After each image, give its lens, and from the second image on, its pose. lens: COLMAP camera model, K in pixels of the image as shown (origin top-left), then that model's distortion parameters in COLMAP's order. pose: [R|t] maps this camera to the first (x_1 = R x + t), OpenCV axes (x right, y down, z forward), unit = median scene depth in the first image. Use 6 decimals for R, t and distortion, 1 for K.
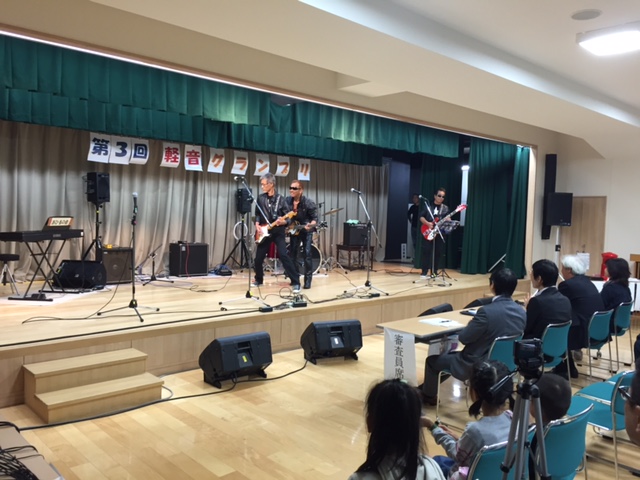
lens RADIAL K [[538.9, 0, 318.3], [0, 538.9, 237.7], [0, 0, 1]] dist [0.095187, -0.118445]
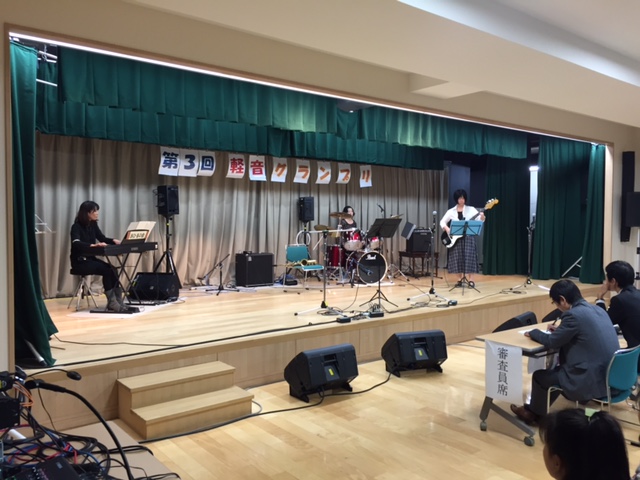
lens RADIAL K [[538.9, 0, 319.9], [0, 538.9, 238.1], [0, 0, 1]] dist [0.095187, -0.118445]
pose [[0.996695, -0.022257, -0.078125, -0.046798], [0.021337, 0.999693, -0.012589, -0.002990], [0.078381, 0.010880, 0.996864, 0.016587]]
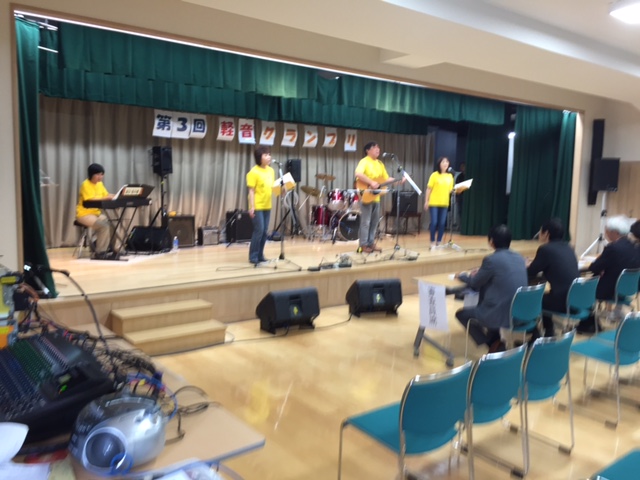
lens RADIAL K [[538.9, 0, 318.4], [0, 538.9, 235.2], [0, 0, 1]] dist [0.095187, -0.118445]
pose [[0.995776, -0.001911, -0.091799, 0.009719], [0.006393, 0.998800, 0.048551, 0.008148], [0.091596, -0.048933, 0.994593, -0.069128]]
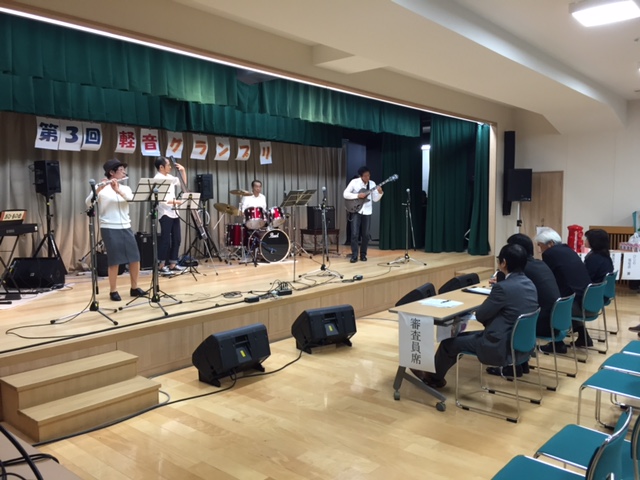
lens RADIAL K [[538.9, 0, 318.2], [0, 538.9, 237.1], [0, 0, 1]] dist [0.095187, -0.118445]
pose [[0.992720, -0.043994, 0.112123, -0.064494], [0.041076, 0.998758, 0.028205, 0.001028], [-0.113224, -0.023394, 0.993294, 0.037904]]
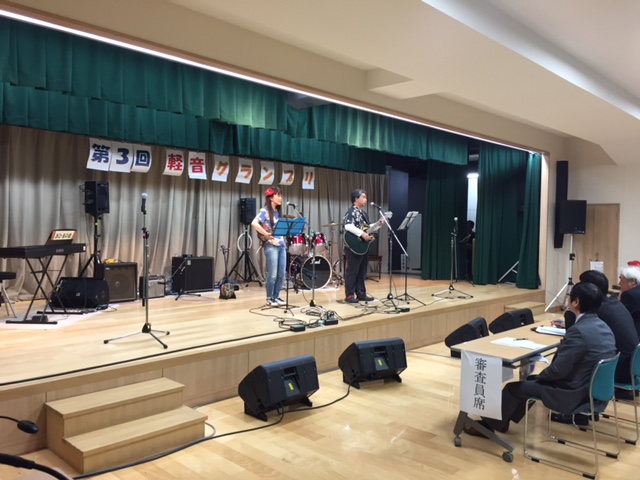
lens RADIAL K [[538.9, 0, 319.3], [0, 538.9, 238.0], [0, 0, 1]] dist [0.095187, -0.118445]
pose [[0.998368, -0.010940, 0.056050, -0.085829], [0.011990, 0.999758, -0.018428, -0.002418], [-0.055835, 0.019070, 0.998258, 0.063535]]
